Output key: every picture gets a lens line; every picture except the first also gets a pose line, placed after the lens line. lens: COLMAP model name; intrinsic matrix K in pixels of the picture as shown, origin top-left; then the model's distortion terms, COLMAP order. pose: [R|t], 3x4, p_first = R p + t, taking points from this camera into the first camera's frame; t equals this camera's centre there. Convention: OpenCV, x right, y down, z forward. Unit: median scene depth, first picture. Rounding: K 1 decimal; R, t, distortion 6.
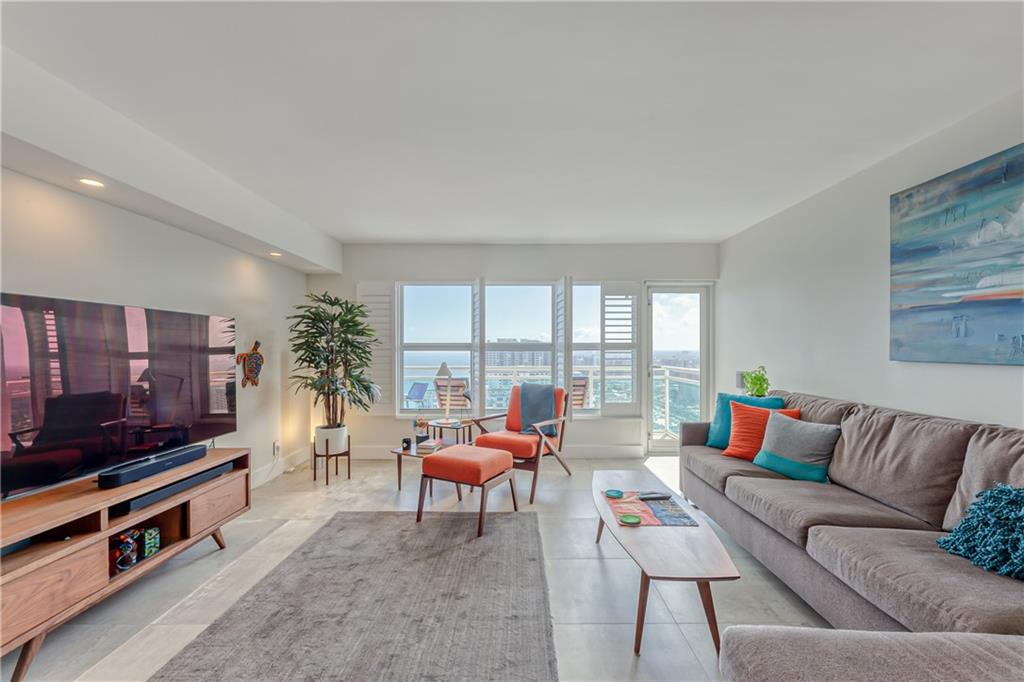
lens RADIAL K [[423.1, 0, 518.1], [0, 423.1, 349.0], [0, 0, 1]] dist [-0.000051, -0.000442]
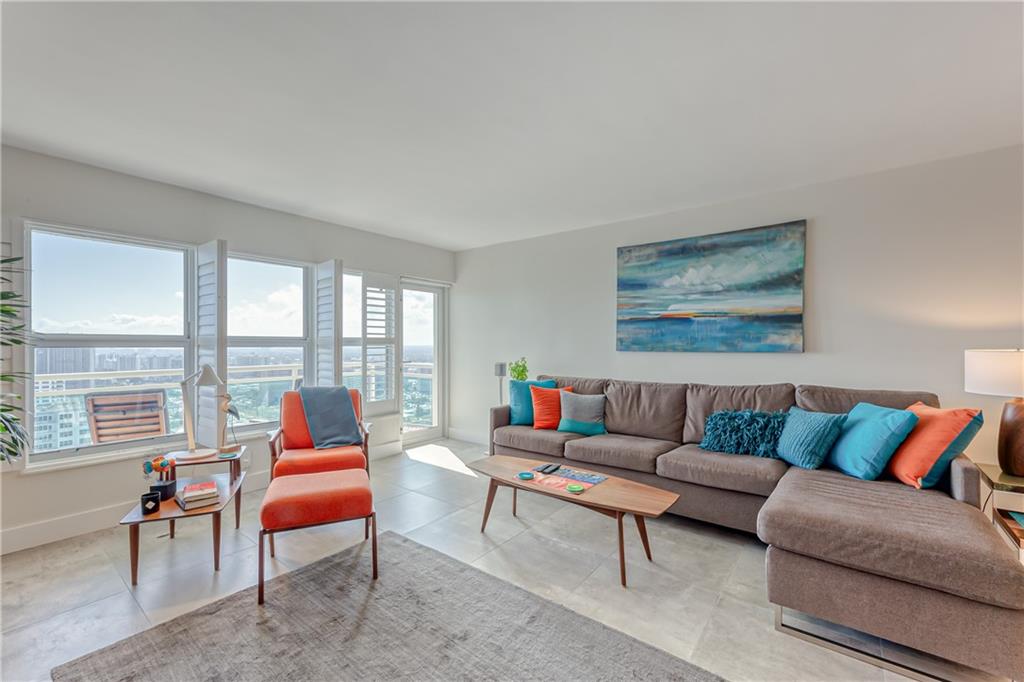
lens RADIAL K [[421.5, 0, 512.0], [0, 421.5, 341.0], [0, 0, 1]] dist [0.000656, 0.000072]
pose [[0.615357, 0.004803, 0.788234, -0.431110], [0.002235, 0.999967, -0.007838, 0.001278], [-0.788246, 0.006585, 0.615325, 0.231961]]
